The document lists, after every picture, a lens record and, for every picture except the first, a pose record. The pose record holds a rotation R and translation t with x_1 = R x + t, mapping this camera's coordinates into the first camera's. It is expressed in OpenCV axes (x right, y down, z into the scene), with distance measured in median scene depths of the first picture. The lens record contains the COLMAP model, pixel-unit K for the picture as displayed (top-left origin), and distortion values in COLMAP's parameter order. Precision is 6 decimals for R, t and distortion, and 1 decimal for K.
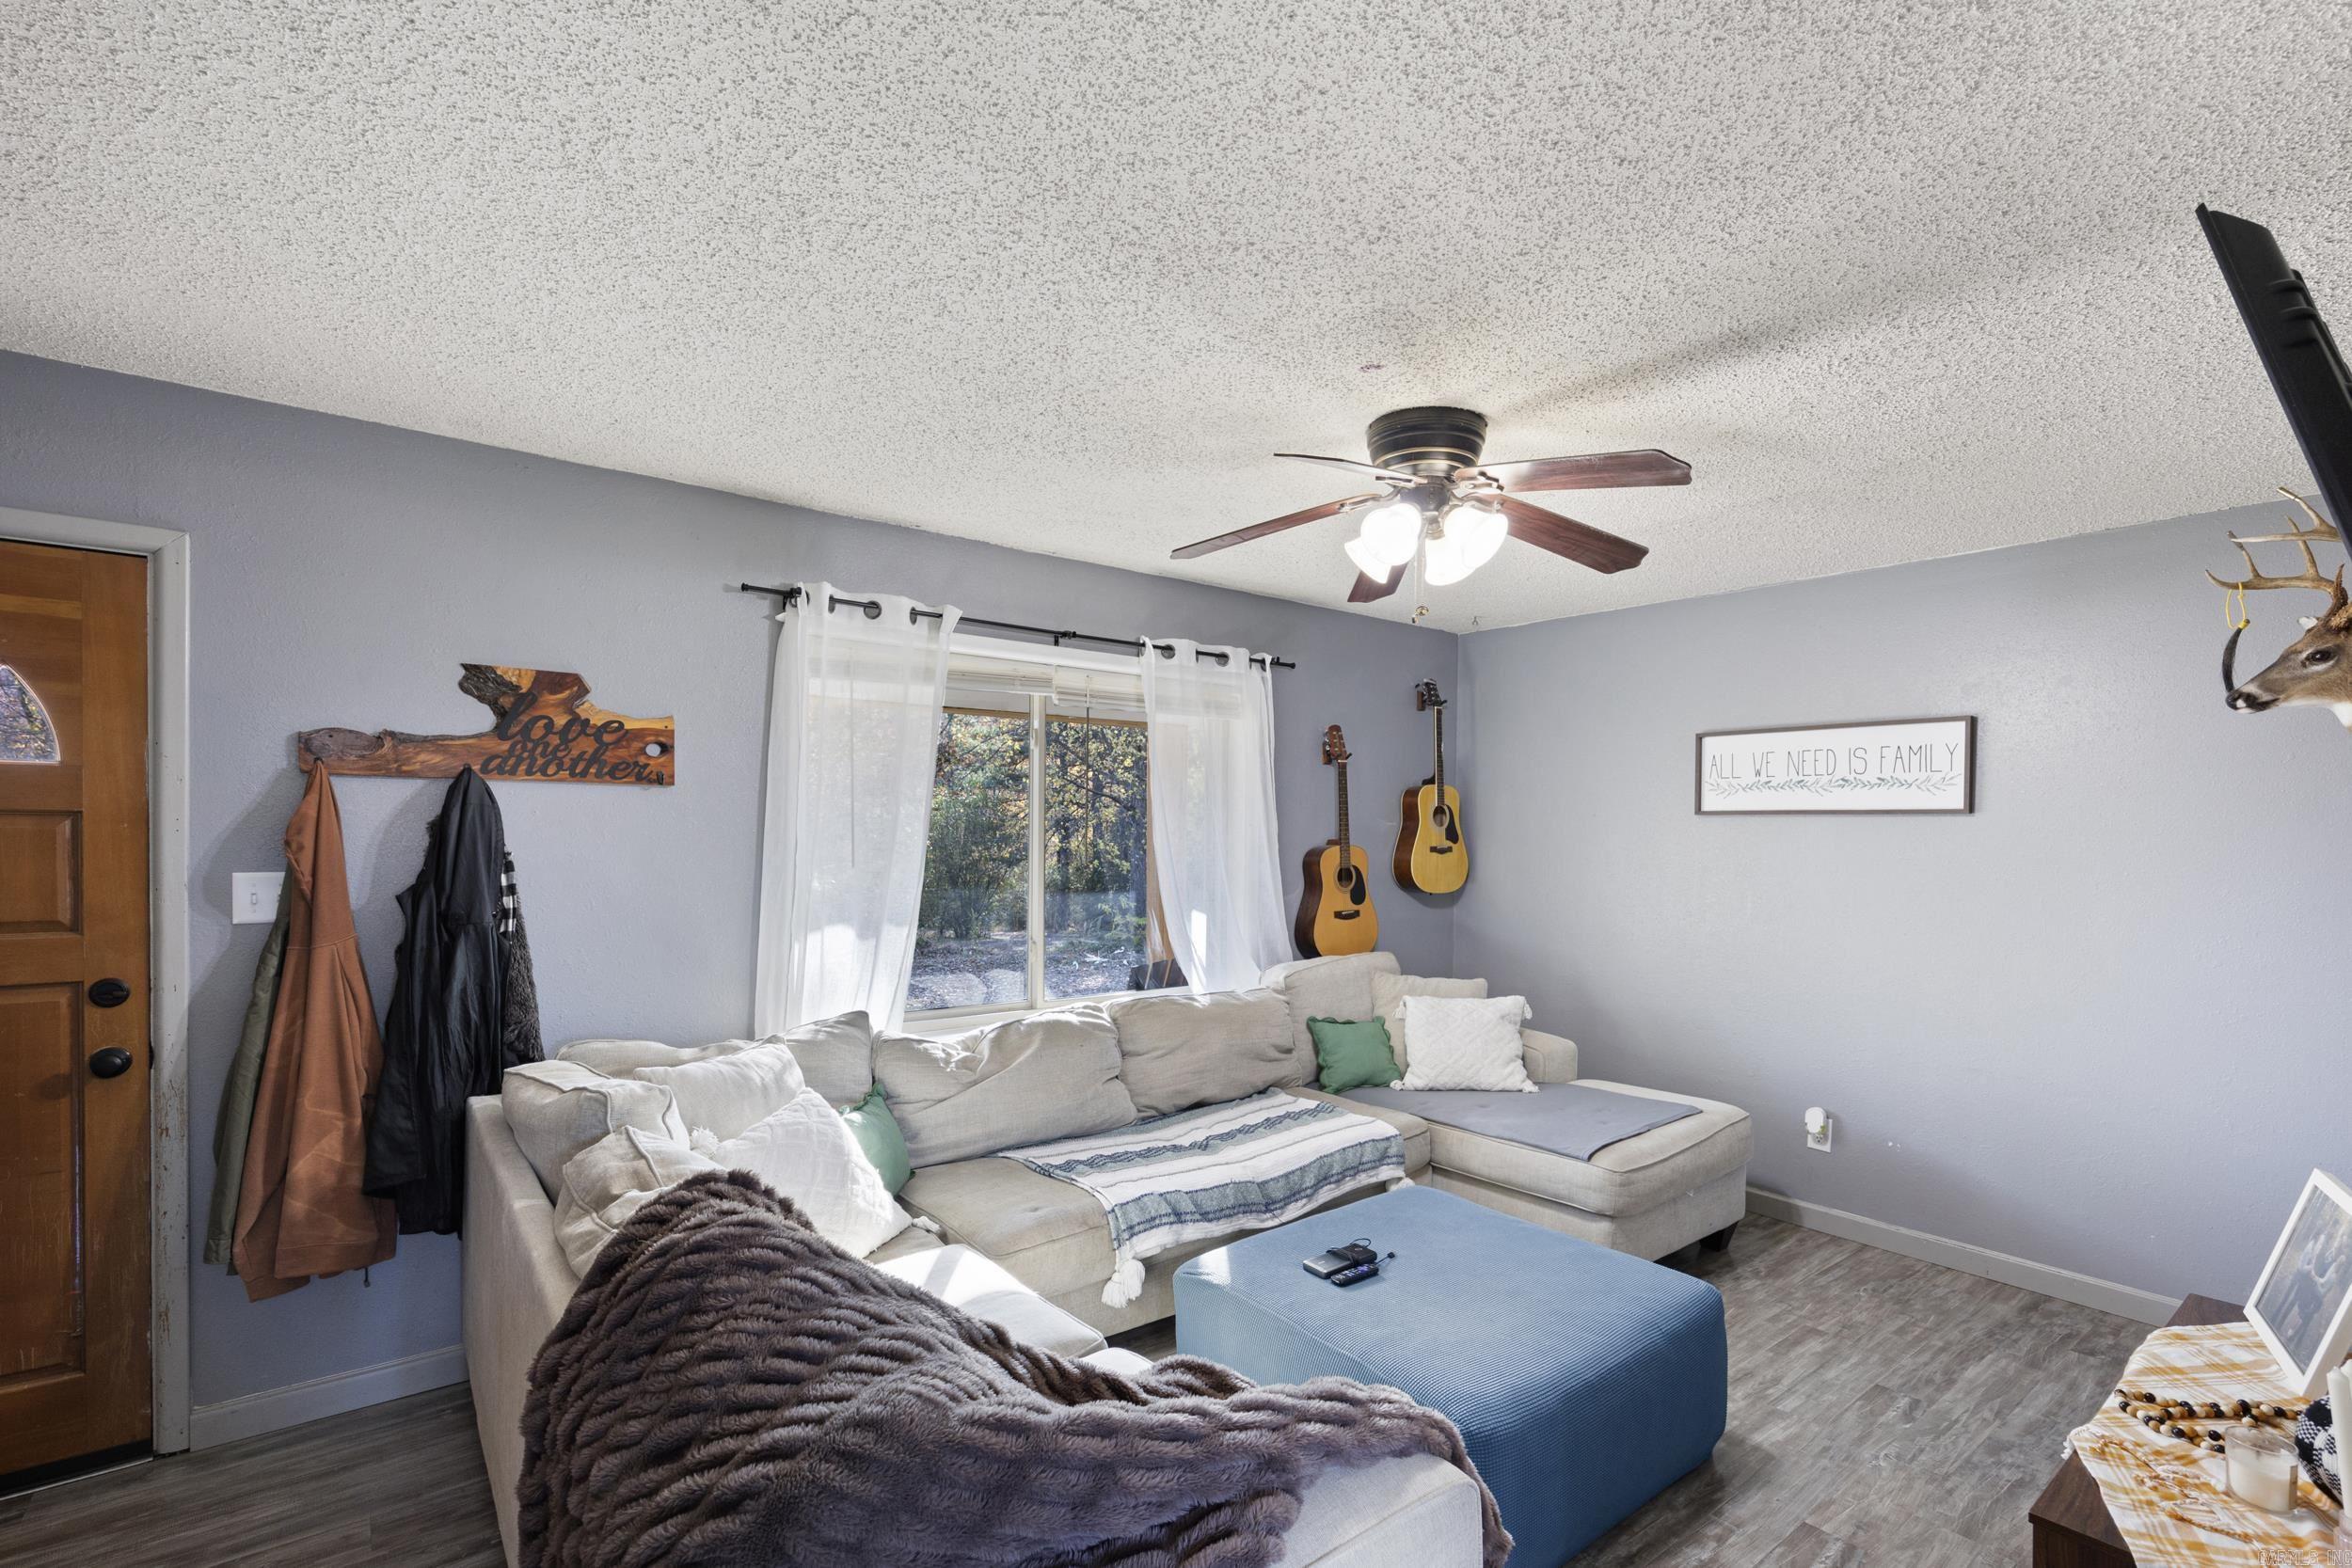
lens RADIAL K [[1041.6, 0, 1186.9], [0, 1041.6, 842.4], [0, 0, 1]] dist [0.002146, 0.000346]
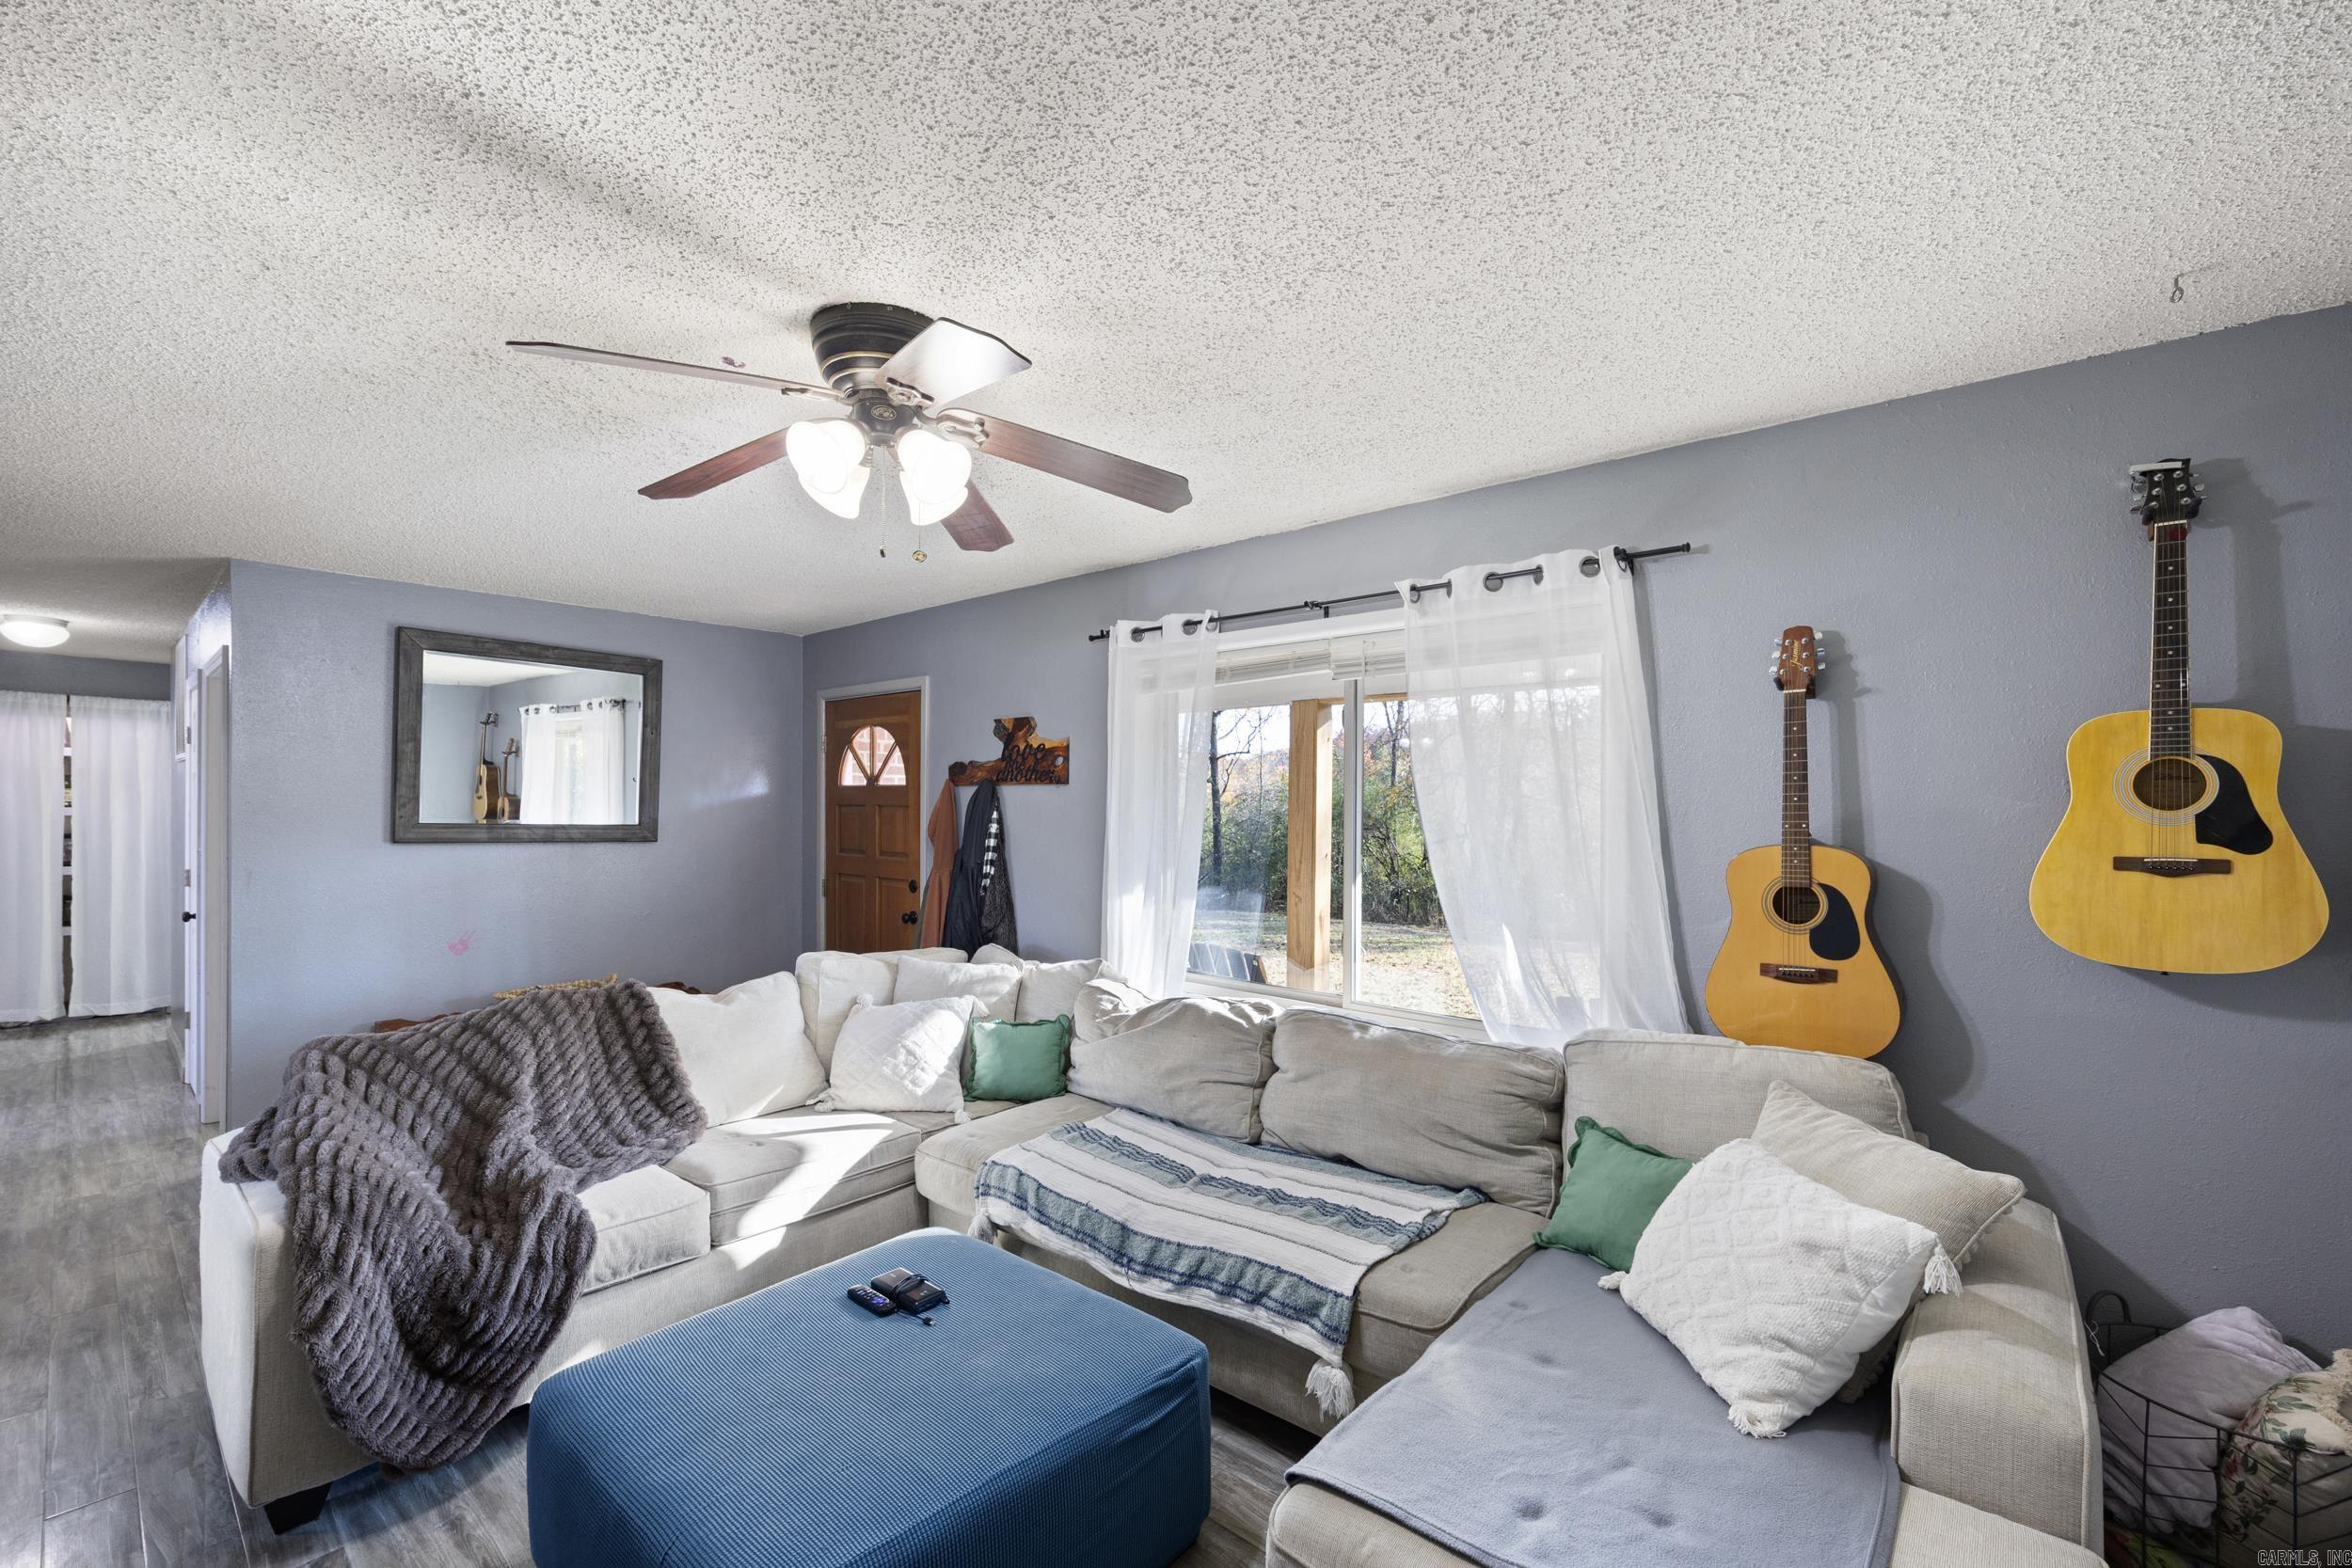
lens RADIAL K [[929.3, 0, 1179.8], [0, 929.3, 809.9], [0, 0, 1]] dist [0.000068, 0.000059]
pose [[0.228579, -0.004968, -0.973513, 0.705929], [-0.015400, 0.999843, -0.008719, -0.008161], [0.973404, 0.016985, 0.228467, 0.741300]]
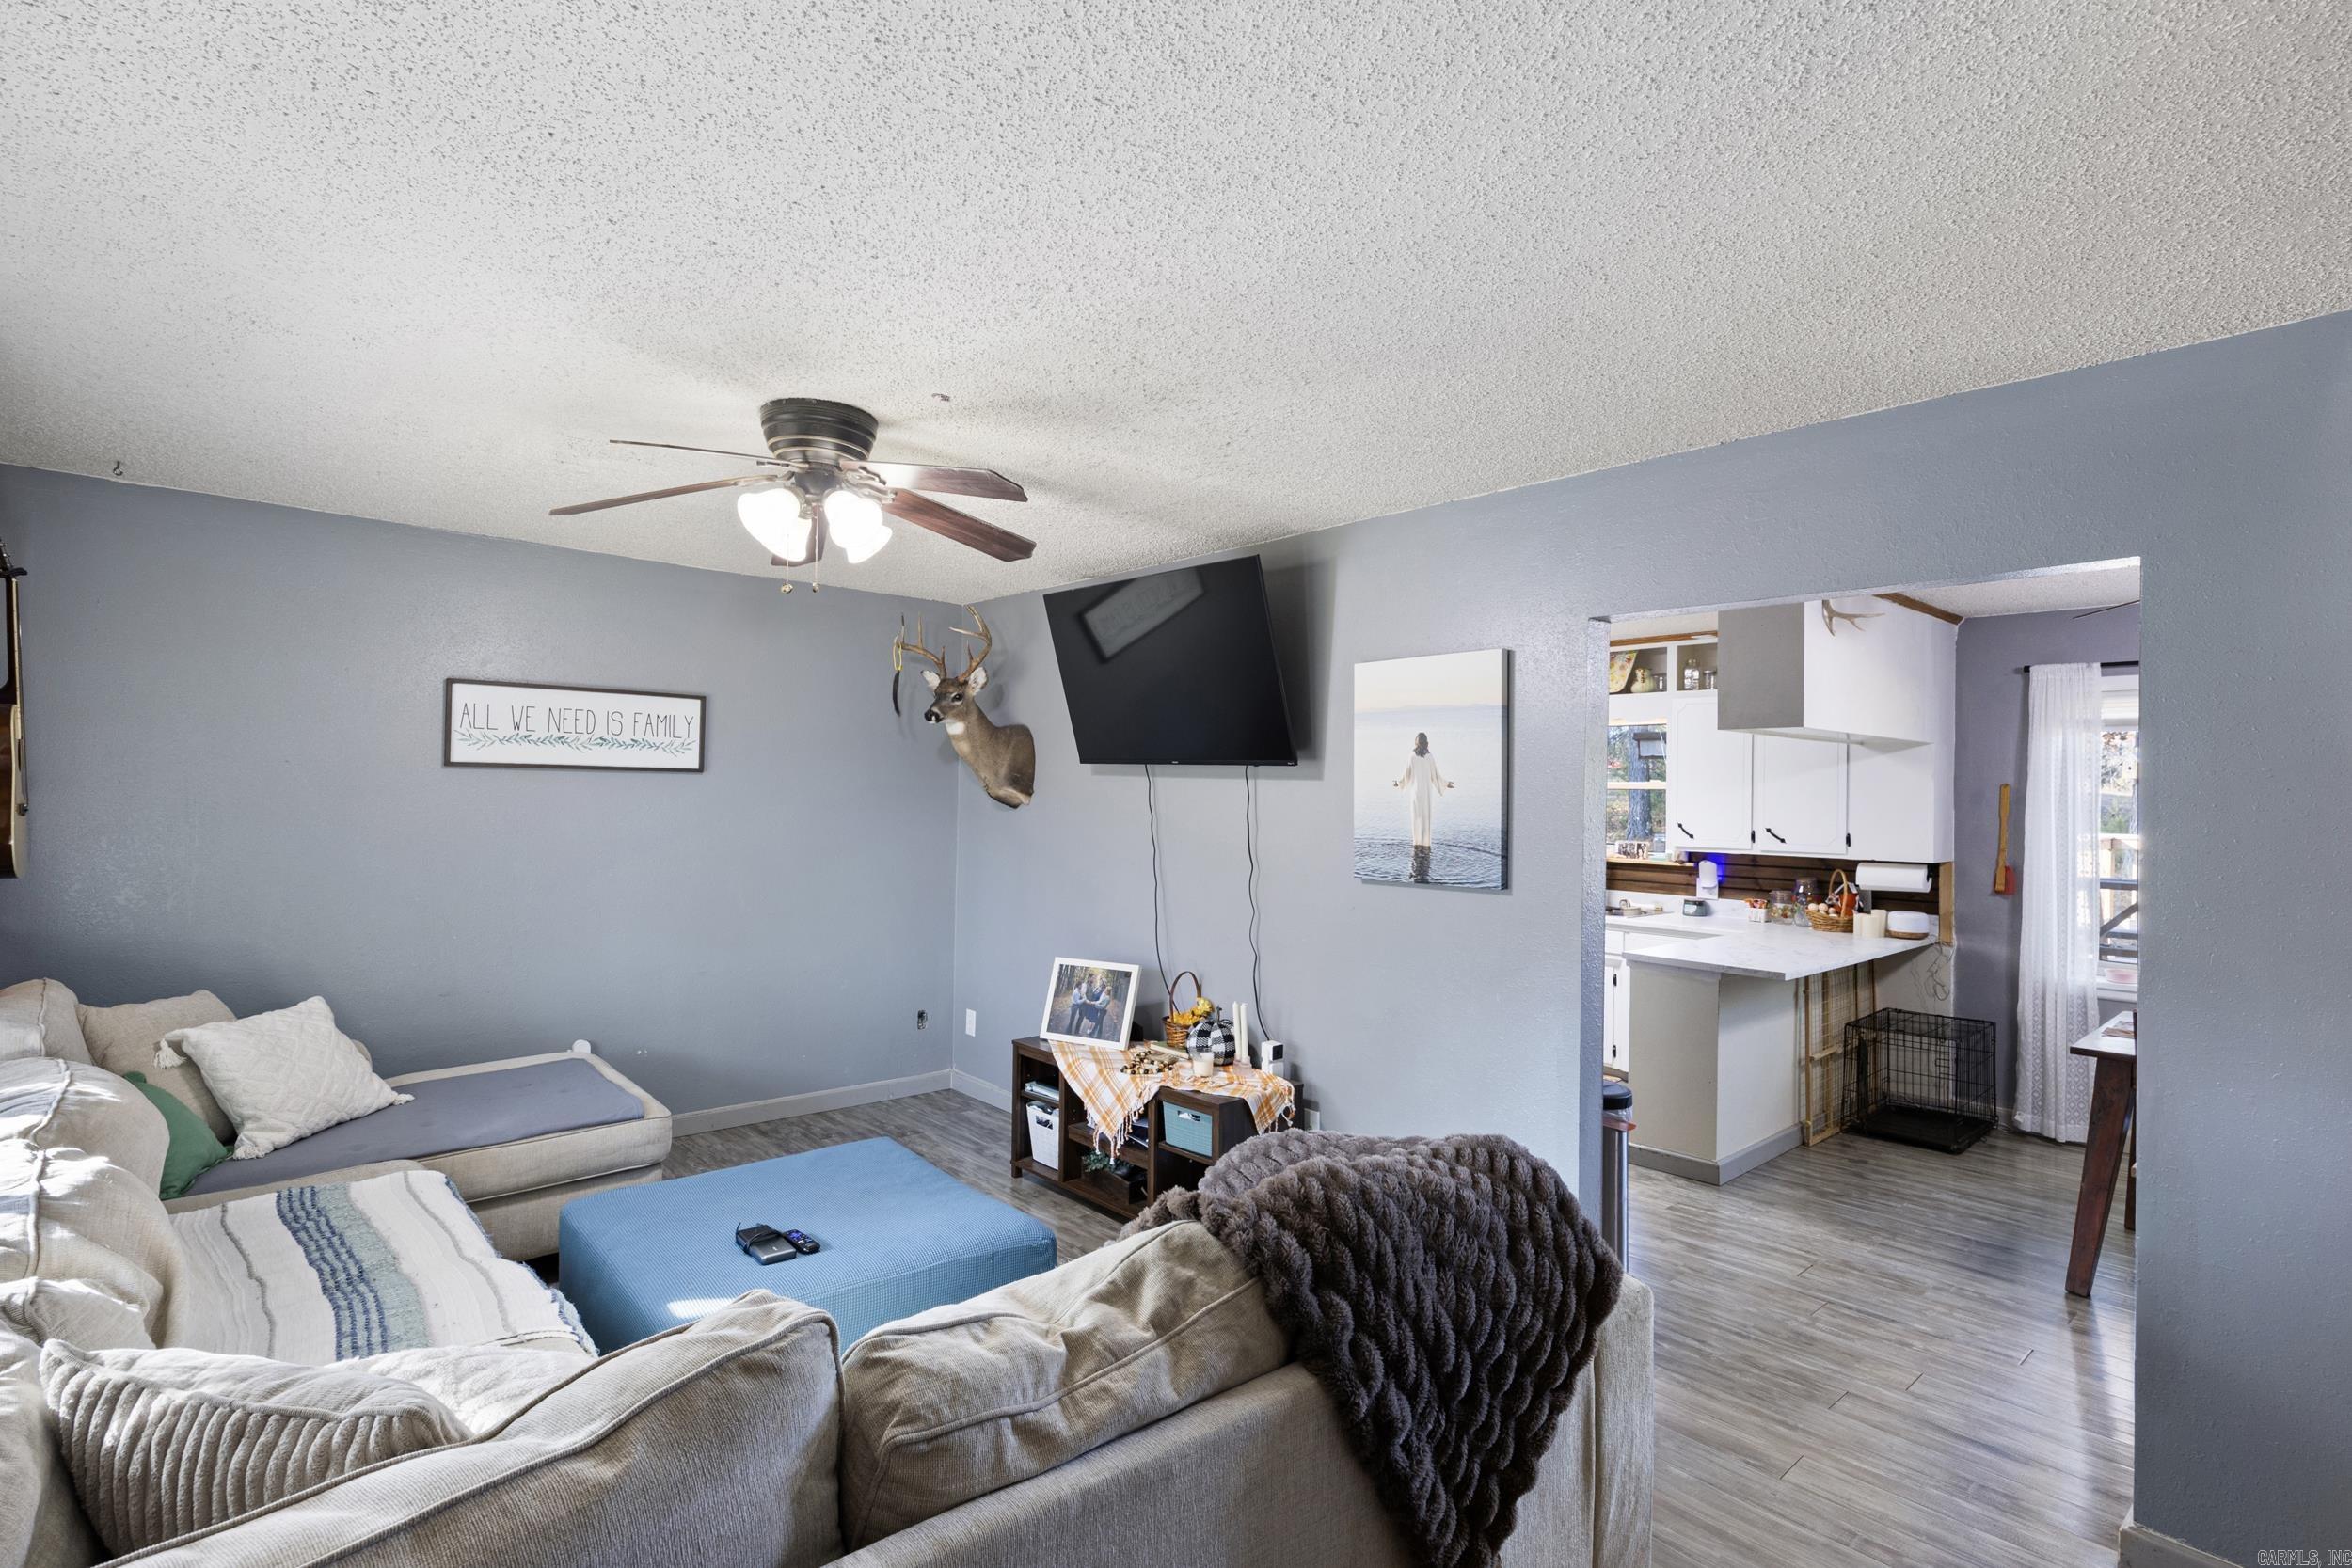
lens RADIAL K [[1065.8, 0, 1176.0], [0, 1065.8, 784.0], [0, 0, 1]] dist [0.000707, 0.000339]
pose [[-0.026006, 0.006675, 0.999639, -0.577856], [0.000574, 0.999978, -0.006663, -0.004428], [-0.999662, 0.000401, -0.026009, 0.459046]]
